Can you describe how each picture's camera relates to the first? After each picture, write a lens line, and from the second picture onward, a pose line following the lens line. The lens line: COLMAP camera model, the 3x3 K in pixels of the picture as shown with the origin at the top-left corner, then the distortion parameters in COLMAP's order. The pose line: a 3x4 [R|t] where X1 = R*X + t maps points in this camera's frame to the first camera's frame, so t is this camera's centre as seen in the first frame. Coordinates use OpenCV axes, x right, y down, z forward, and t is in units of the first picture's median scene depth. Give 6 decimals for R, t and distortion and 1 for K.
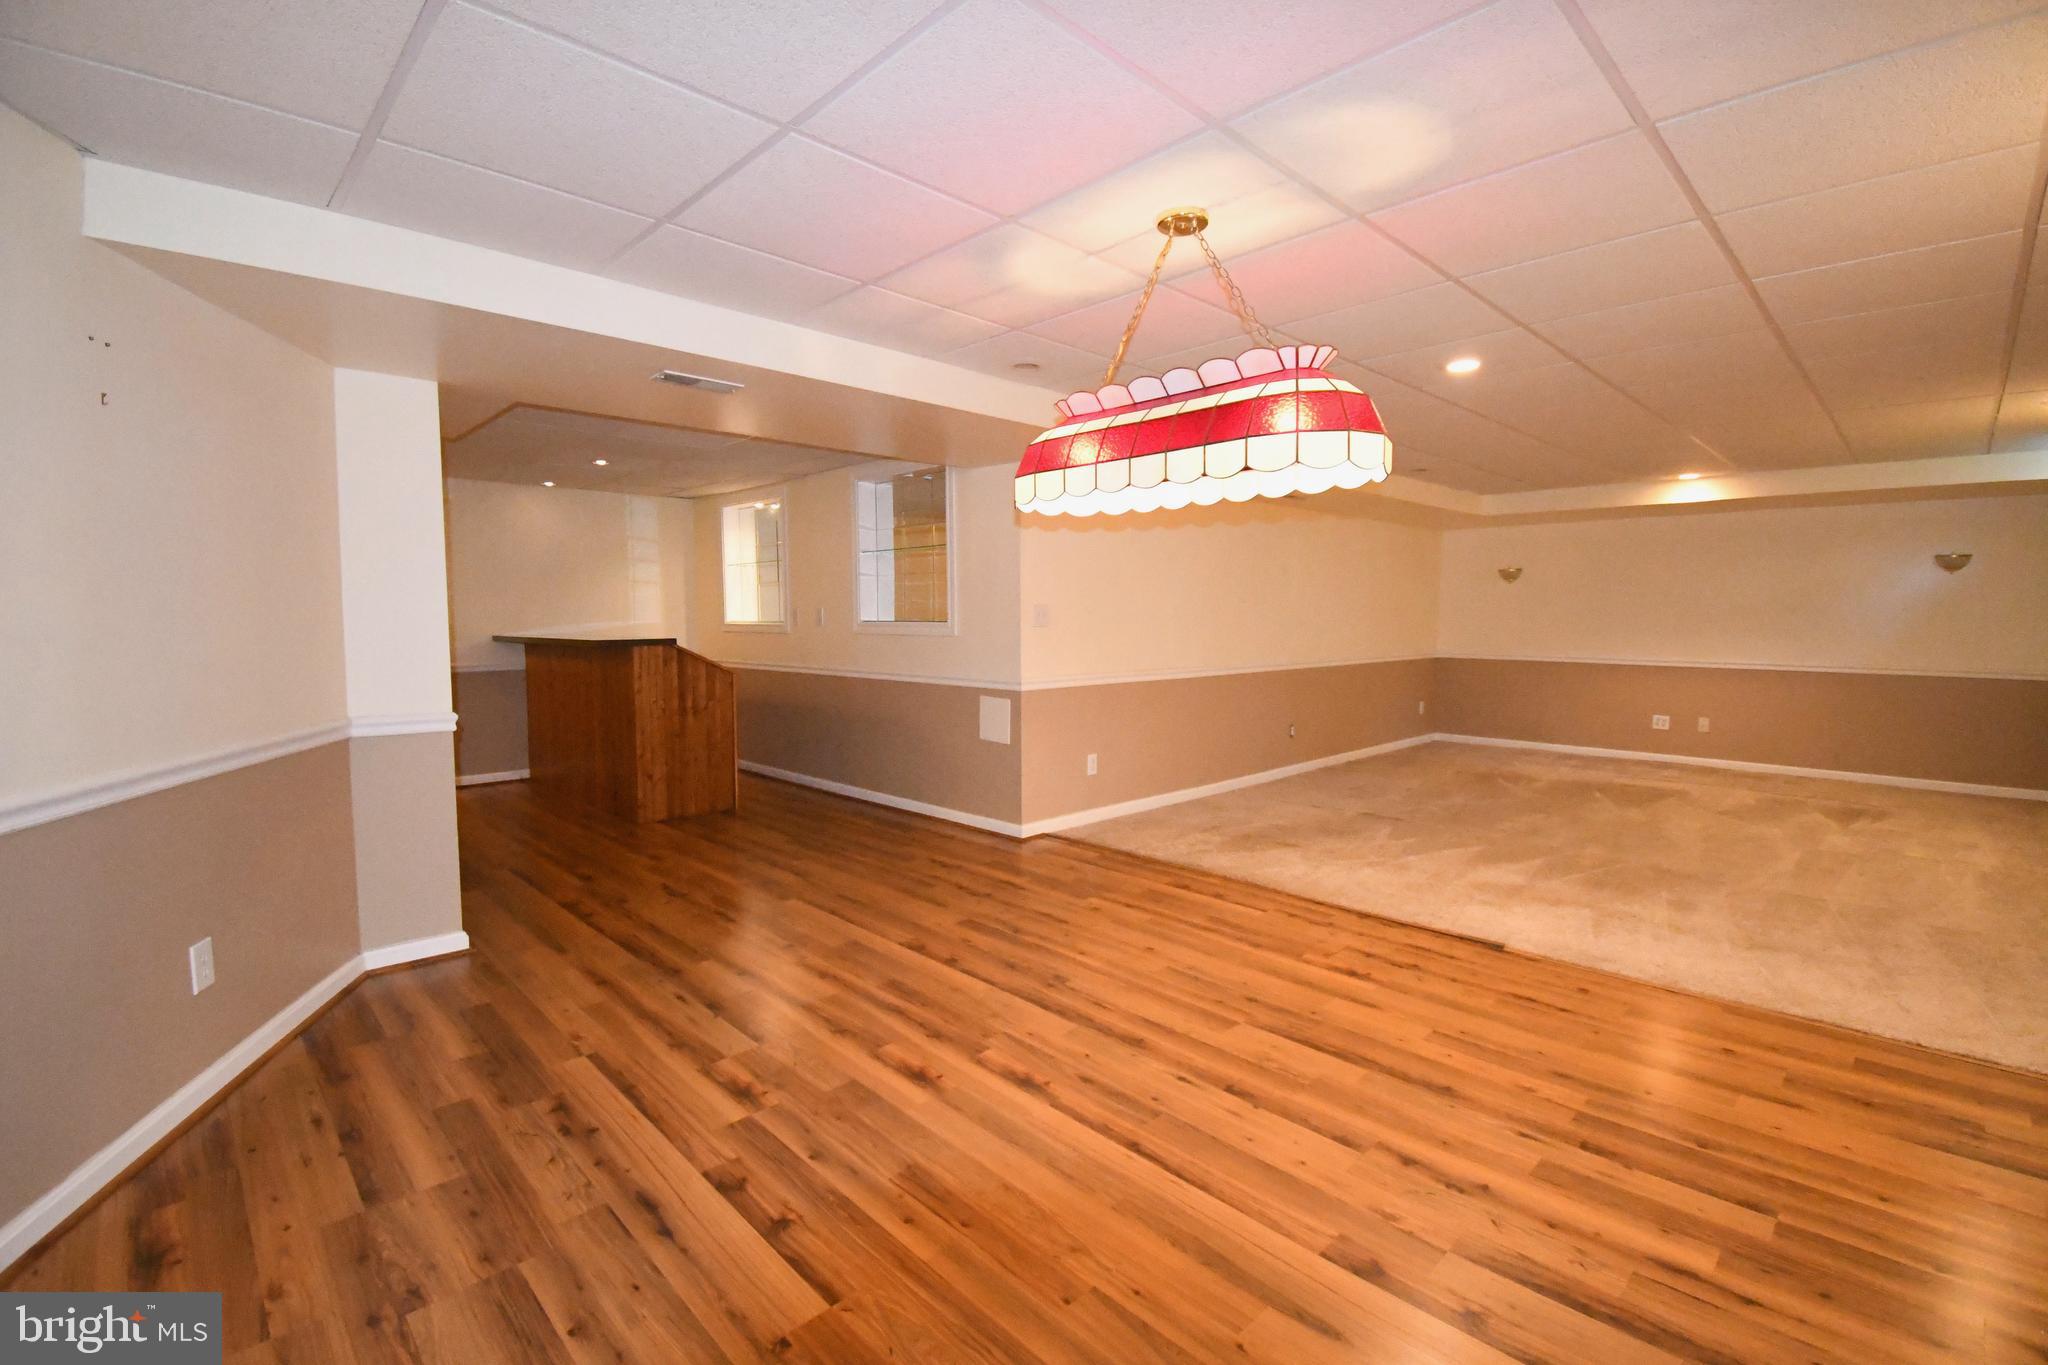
lens RADIAL K [[904.6, 0, 1027.9], [0, 904.6, 685.0], [0, 0, 1]] dist [0.013142, -0.021783]
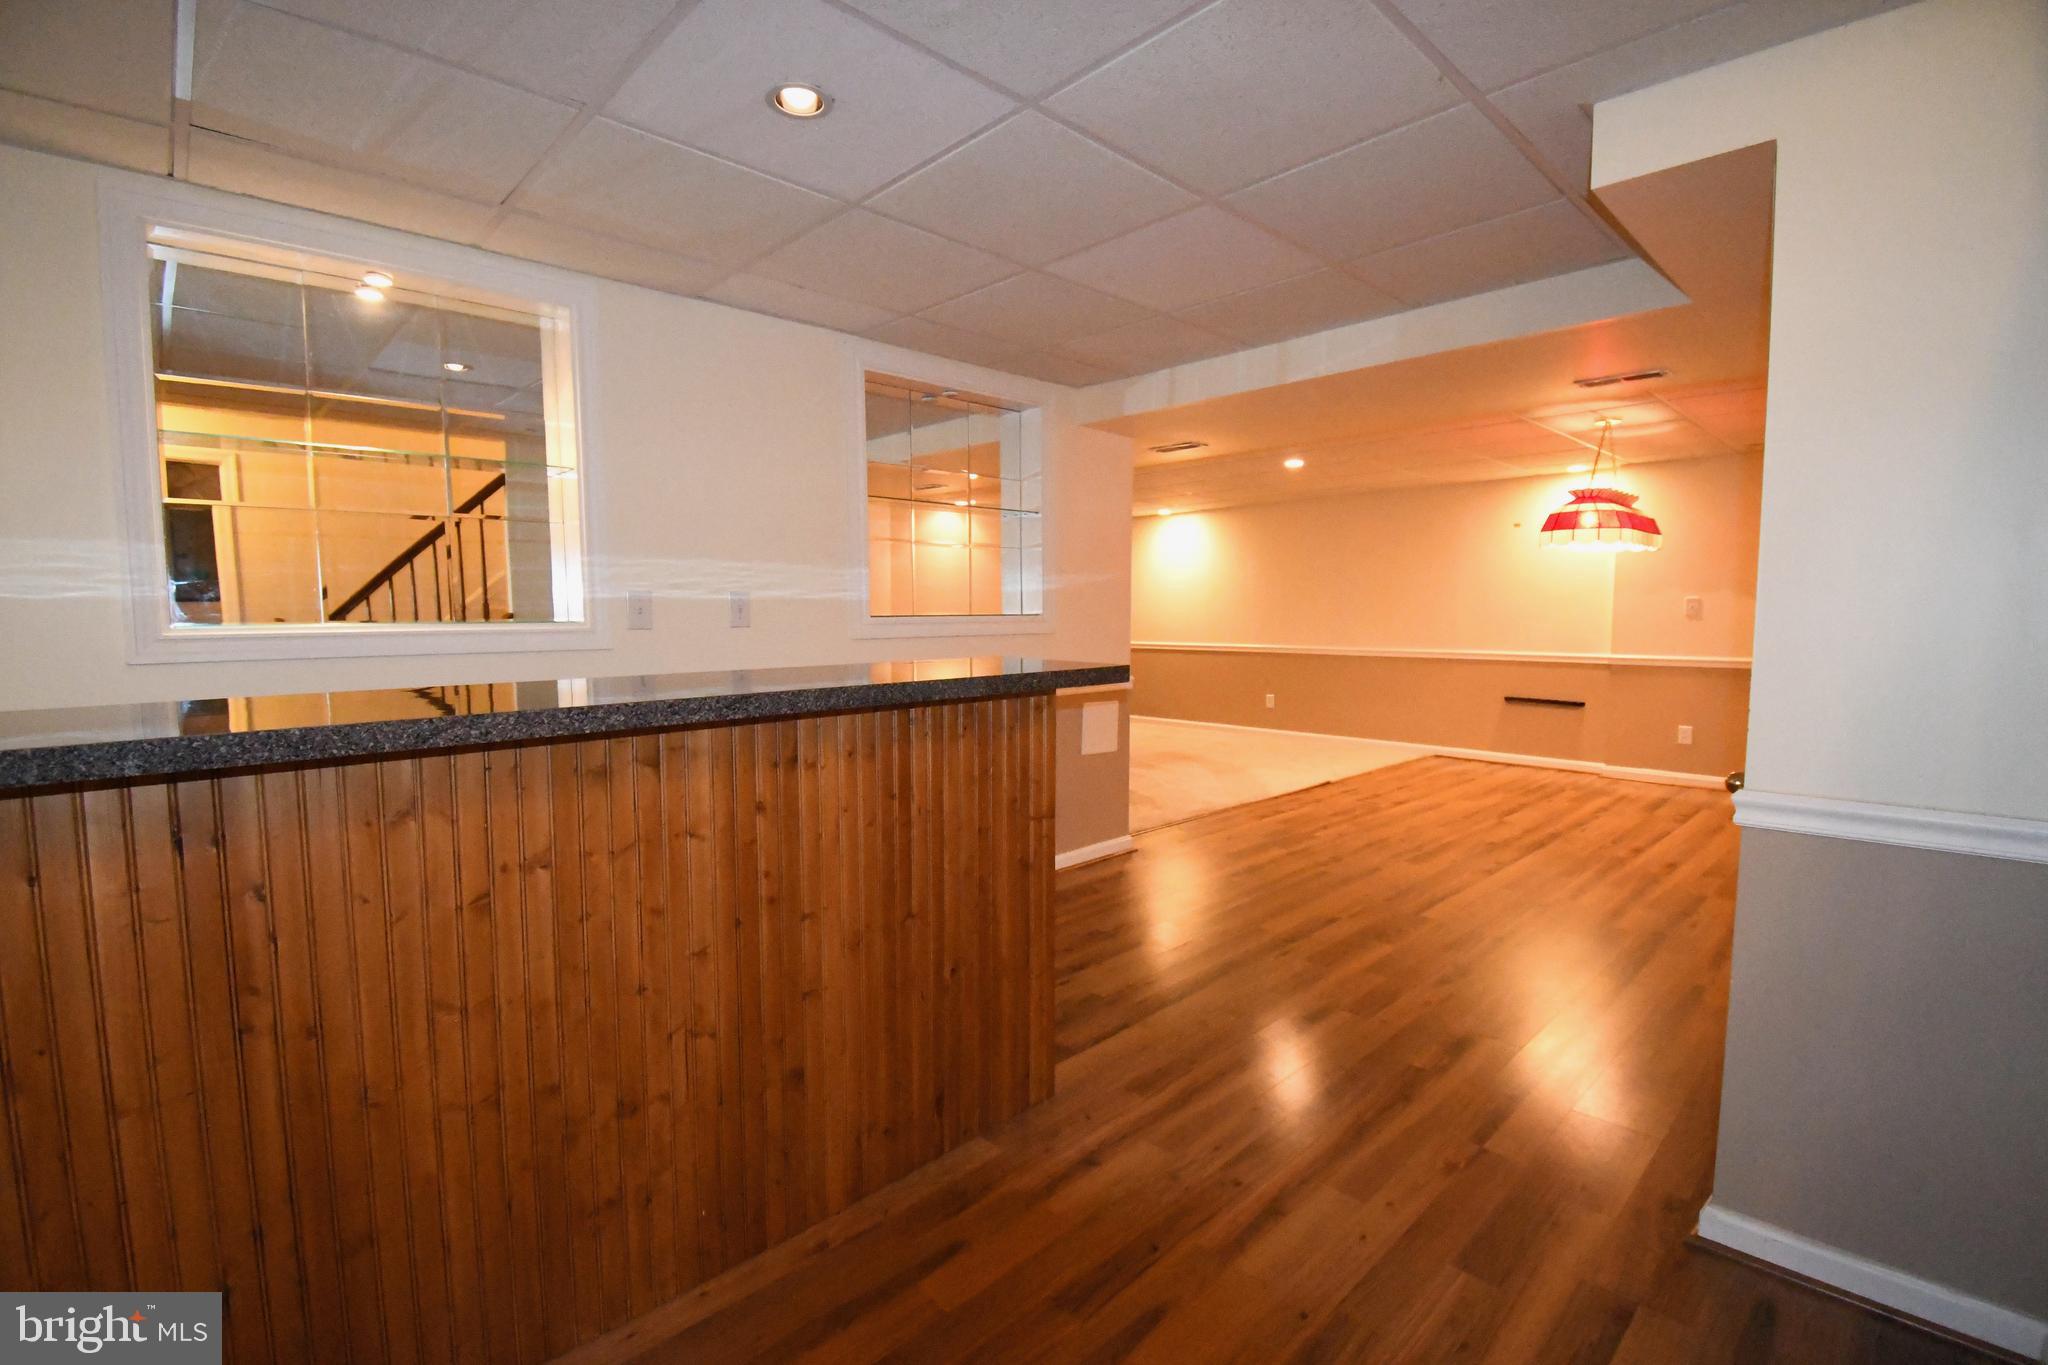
lens RADIAL K [[904.6, 0, 1027.9], [0, 904.6, 685.0], [0, 0, 1]] dist [0.013142, -0.021783]
pose [[0.007907, -0.081844, 0.996614, -1.781289], [0.082991, 0.993260, 0.080910, -0.156142], [-0.996519, 0.082070, 0.014646, 2.103223]]
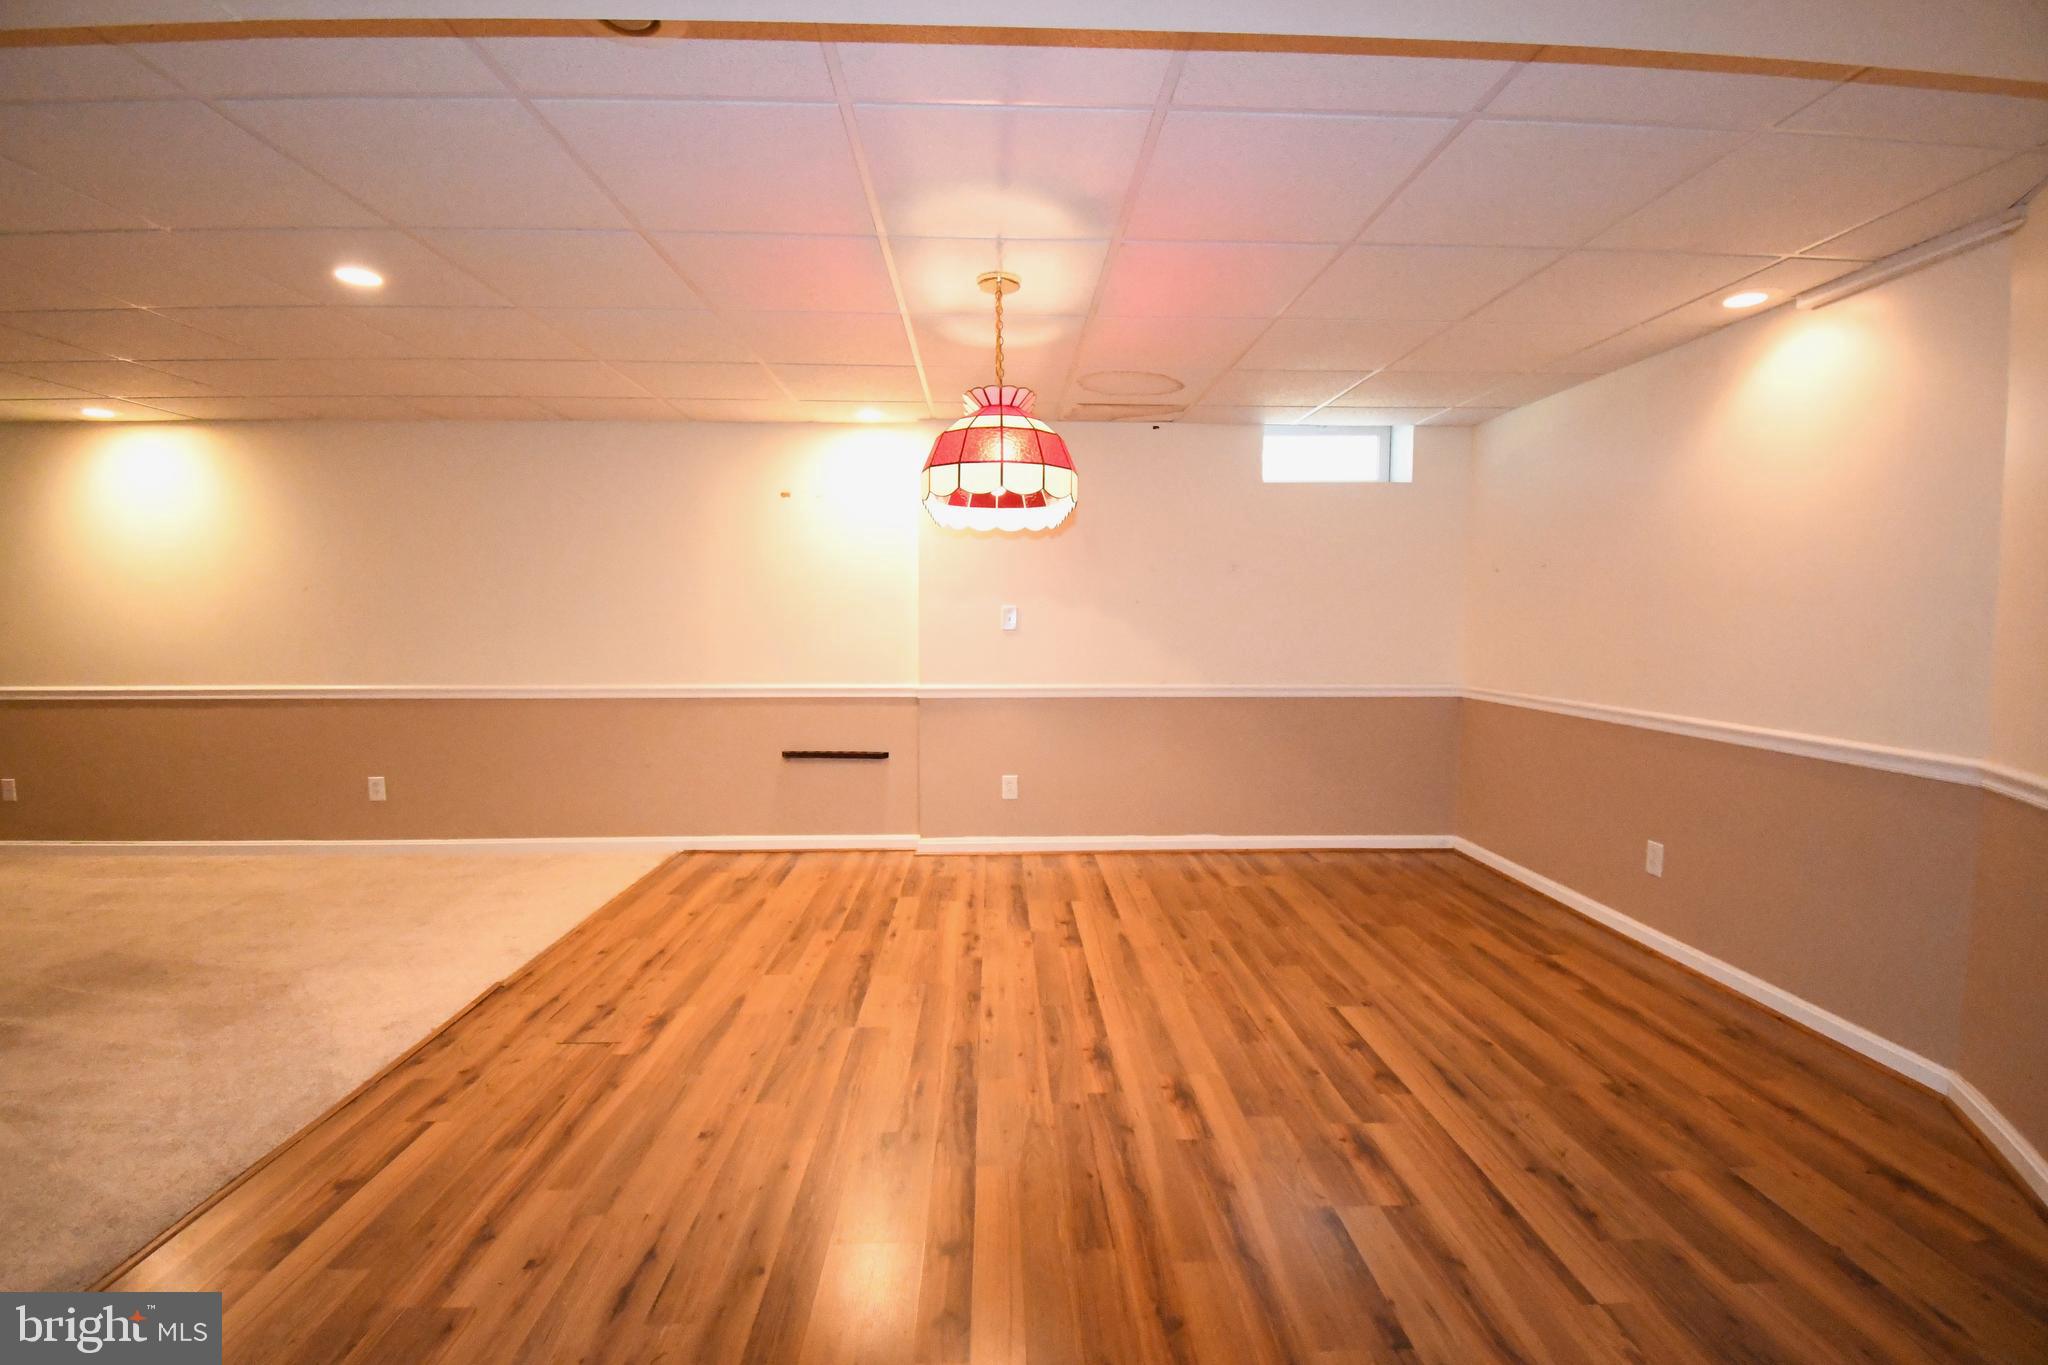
lens RADIAL K [[904.6, 0, 1027.9], [0, 904.6, 685.0], [0, 0, 1]] dist [0.013142, -0.021783]
pose [[-0.743553, -0.052808, 0.666588, -0.593196], [0.049651, 0.989765, 0.133794, -0.131732], [-0.666831, 0.132579, -0.733321, 1.690392]]
